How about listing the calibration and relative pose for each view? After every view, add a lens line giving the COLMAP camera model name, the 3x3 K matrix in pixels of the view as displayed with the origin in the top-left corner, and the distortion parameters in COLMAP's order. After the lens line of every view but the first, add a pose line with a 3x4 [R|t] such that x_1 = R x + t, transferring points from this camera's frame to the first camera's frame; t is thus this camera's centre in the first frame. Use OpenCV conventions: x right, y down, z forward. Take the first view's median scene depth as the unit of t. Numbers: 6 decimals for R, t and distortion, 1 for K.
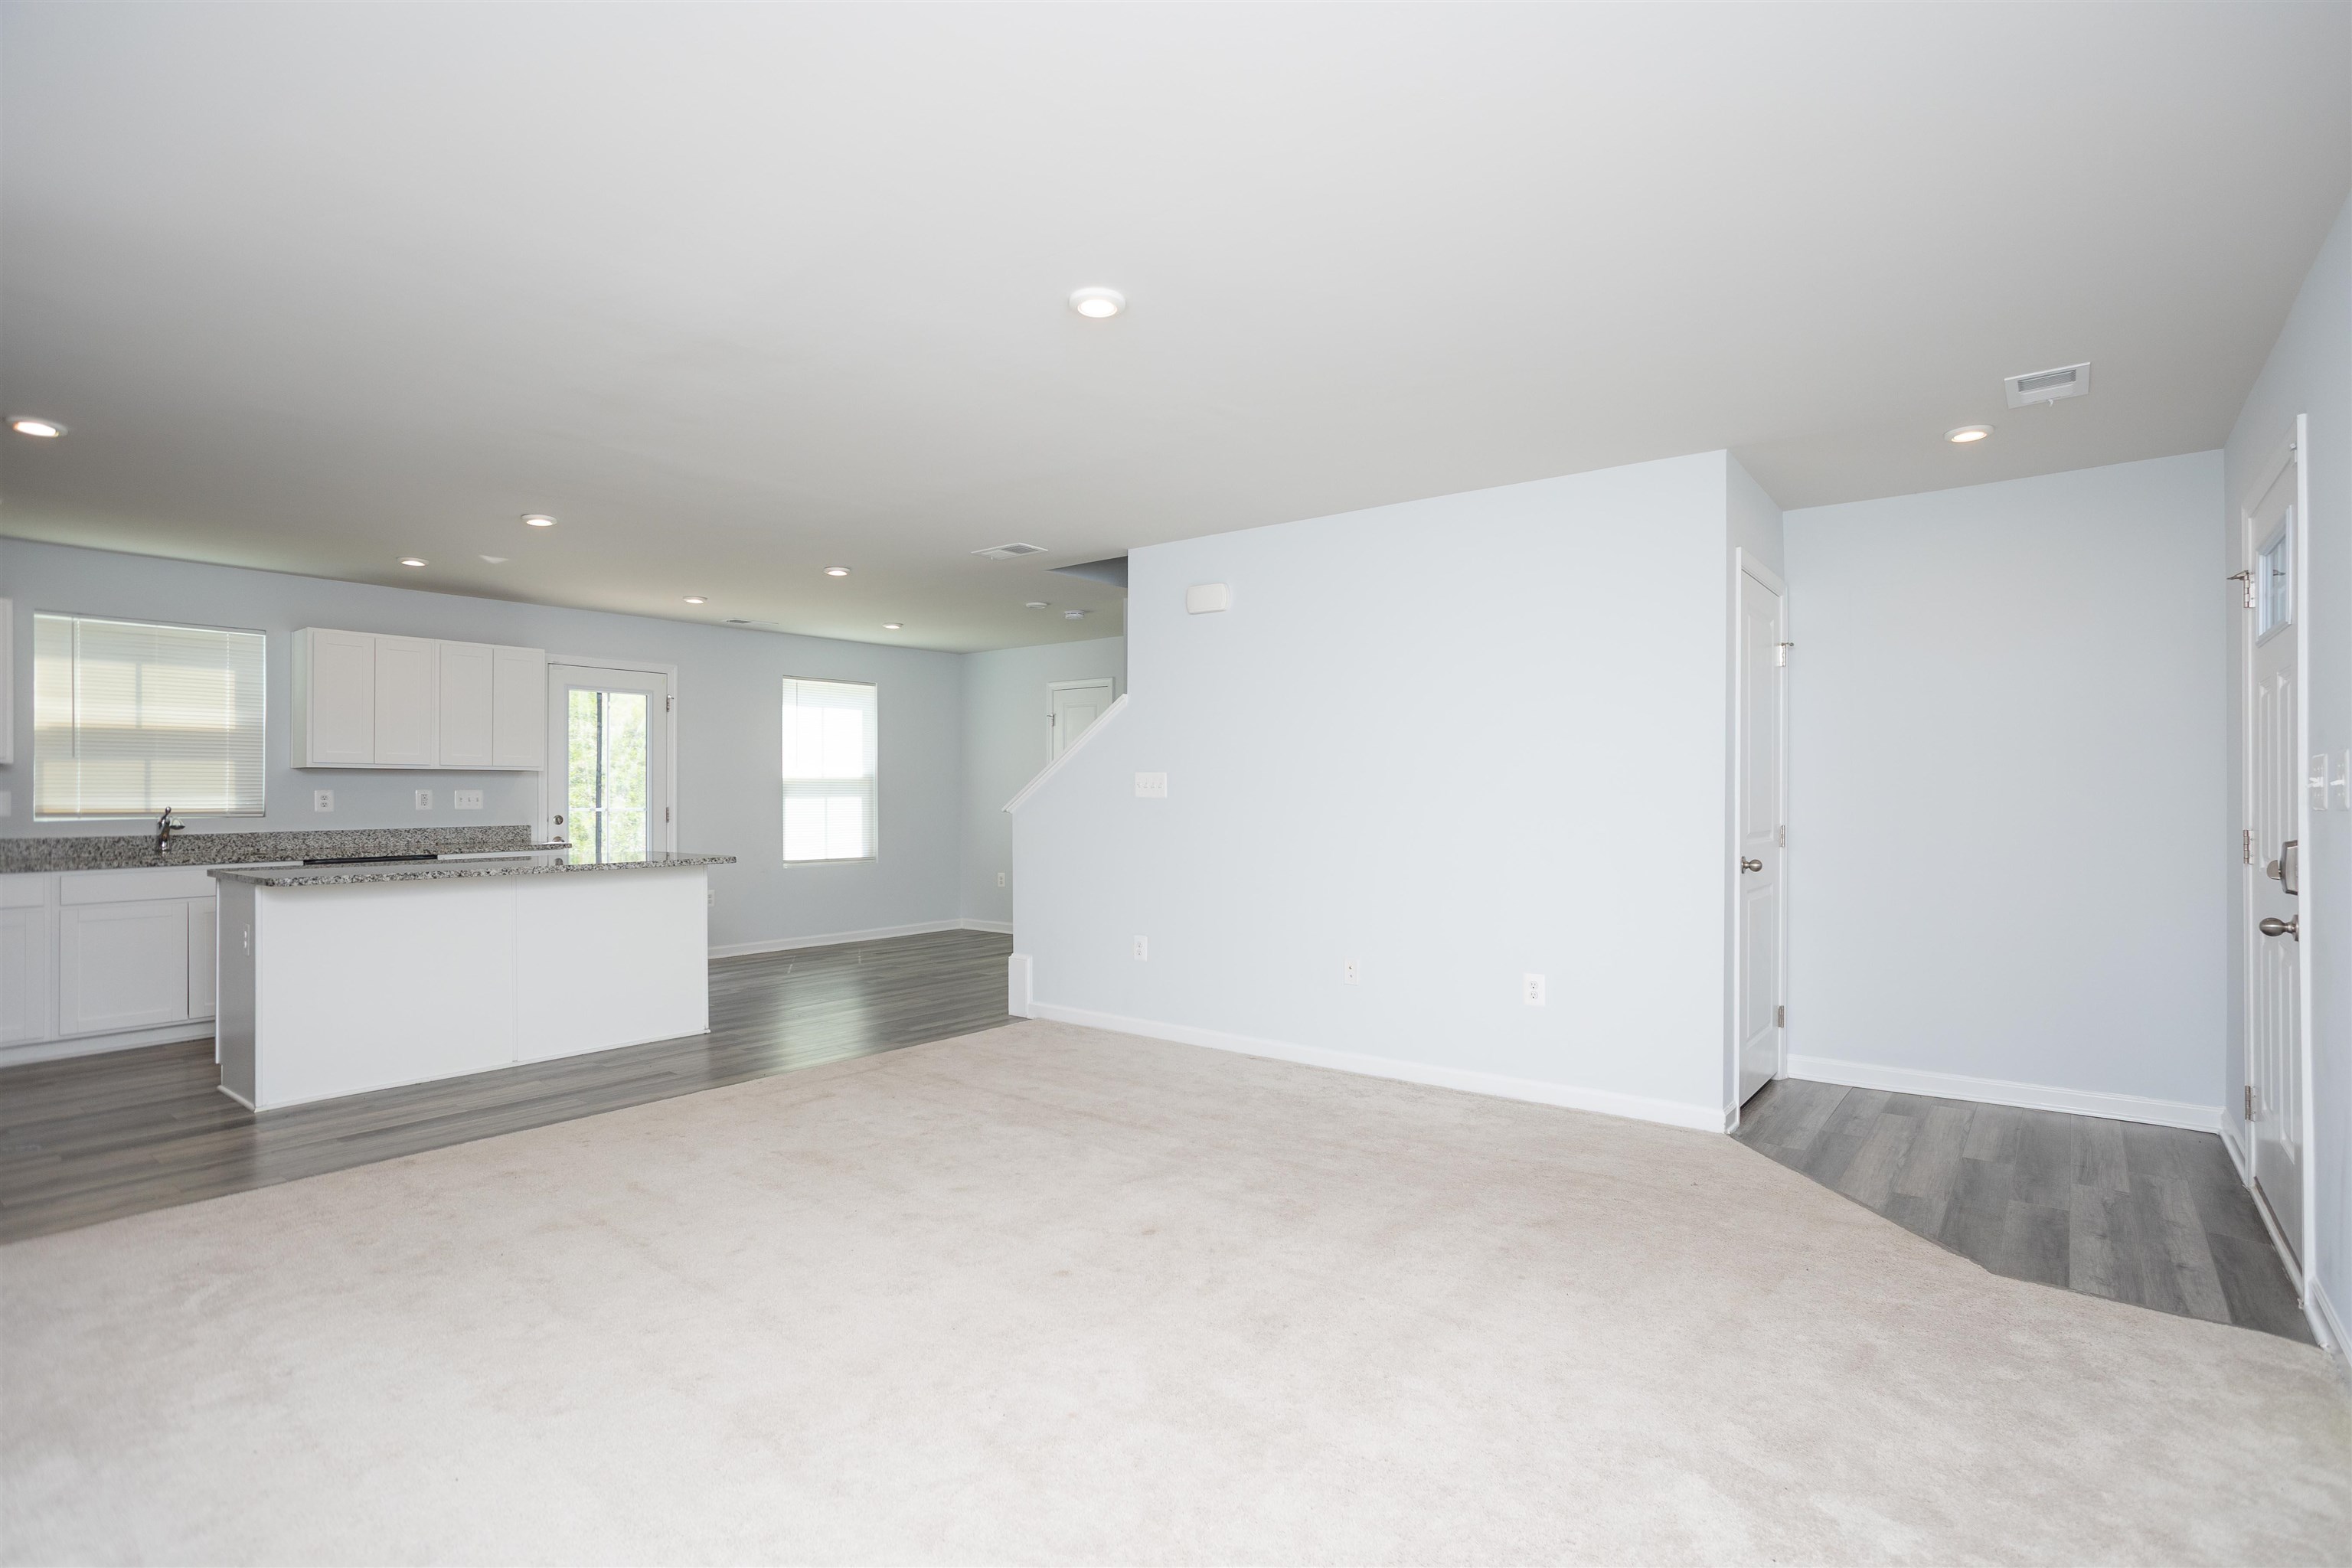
lens RADIAL K [[1136.1, 0, 1191.0], [0, 1136.1, 786.2], [0, 0, 1]] dist [-0.045754, 0.031688]
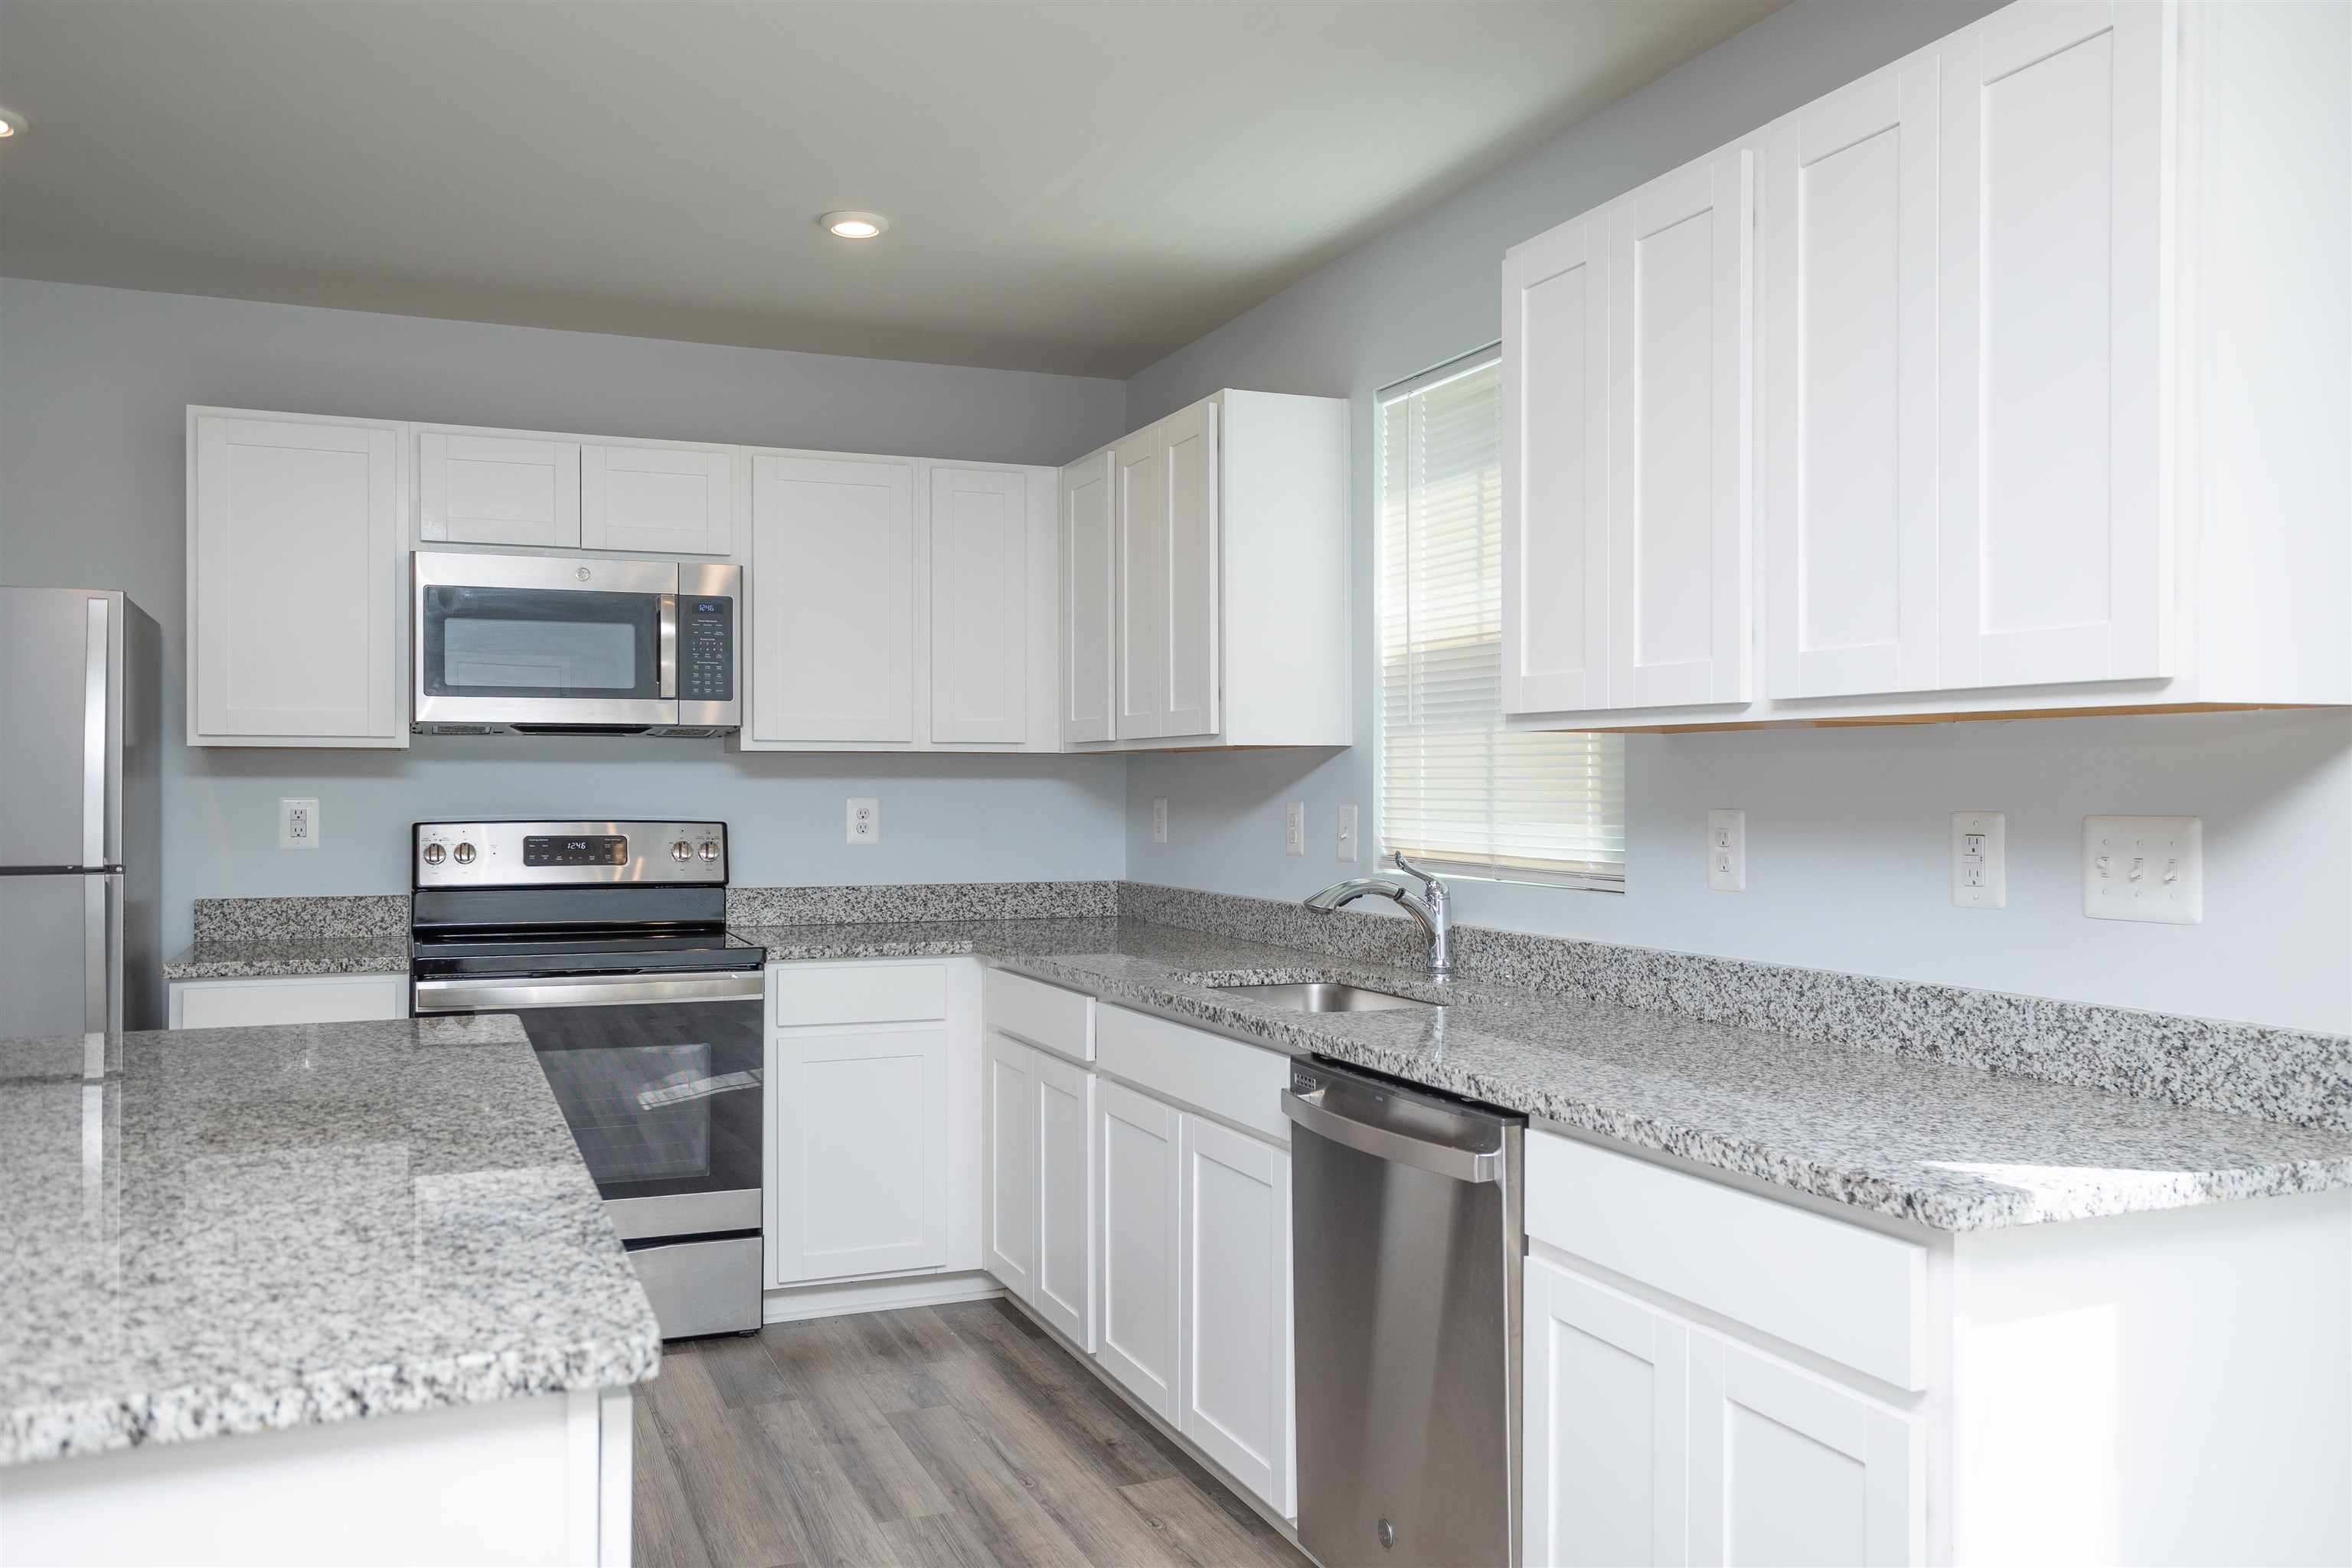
lens RADIAL K [[1834.4, 0, 1176.0], [0, 1834.4, 784.0], [0, 0, 1]] dist [-0.014041, 0.062124]
pose [[-0.493010, 0.003315, -0.870018, -0.326722], [0.006677, 0.999978, 0.000026, -0.003766], [0.869998, -0.005796, -0.493021, 1.134260]]
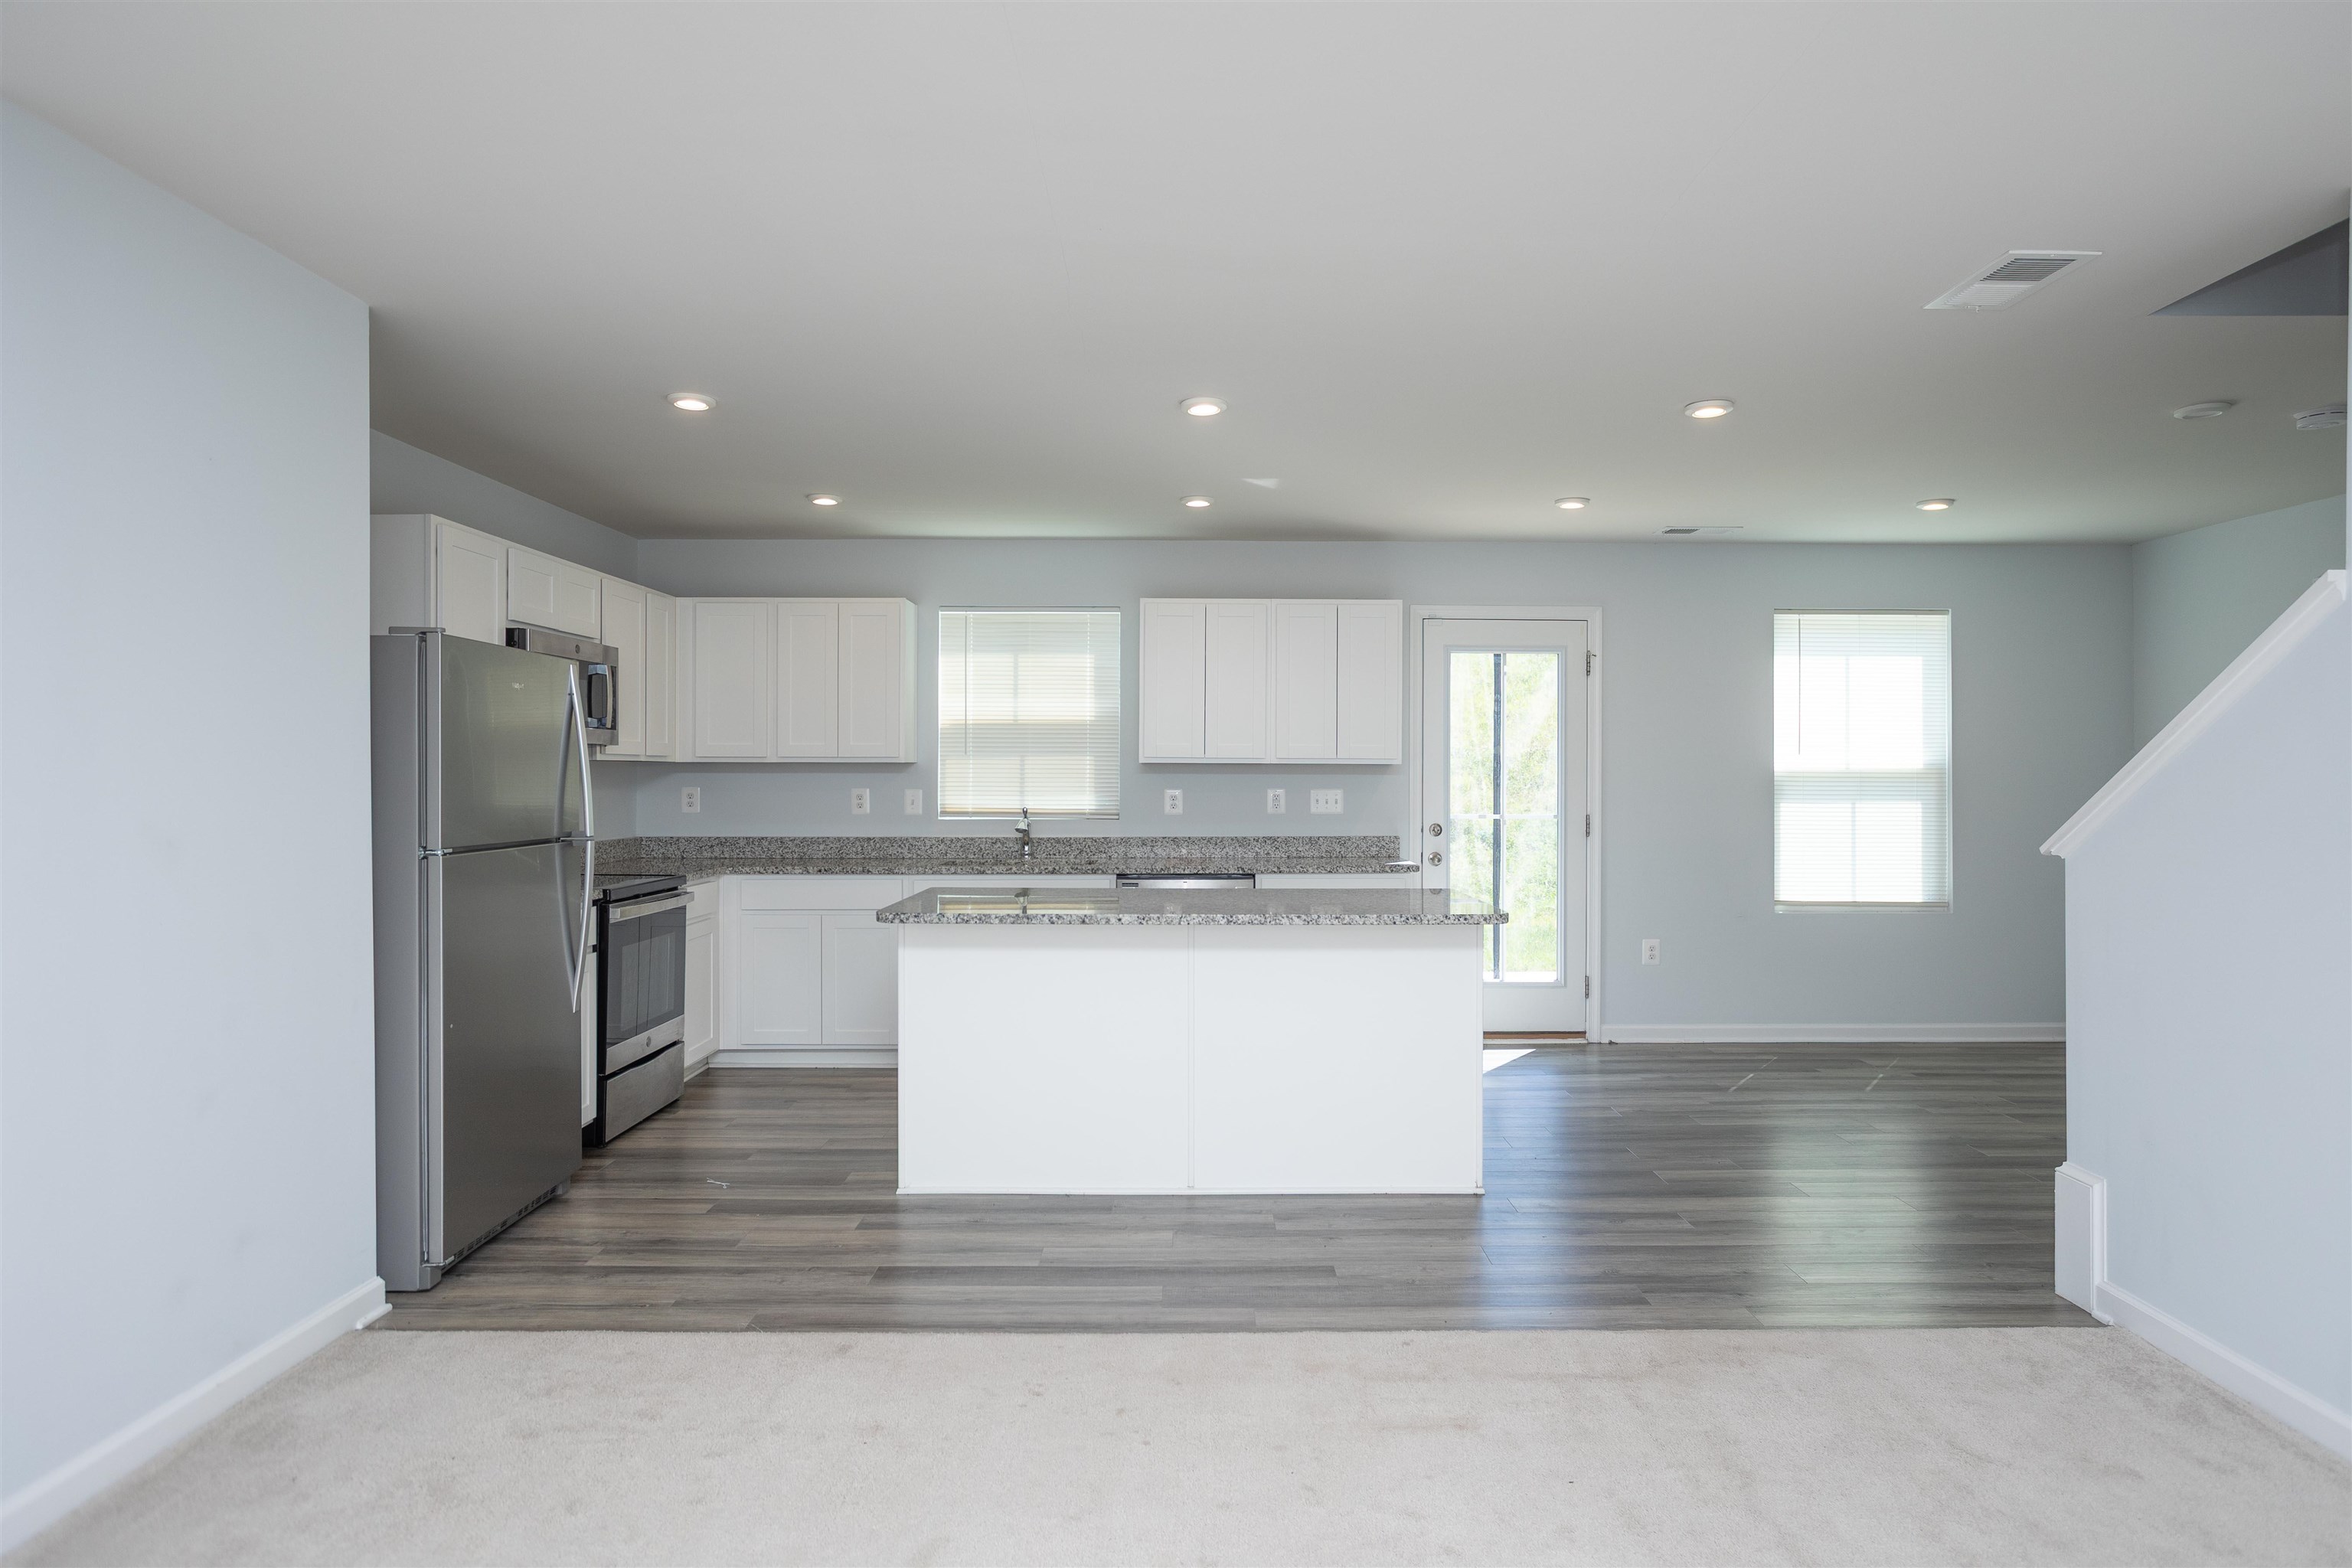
lens RADIAL K [[1373.2, 0, 1206.1], [0, 1373.2, 774.0], [0, 0, 1]] dist [-0.007080, -0.000188]
pose [[0.623593, 0.004231, -0.781738, 0.059584], [0.000666, 0.999982, 0.005944, -0.014439], [0.781749, -0.004227, 0.623579, 0.376807]]
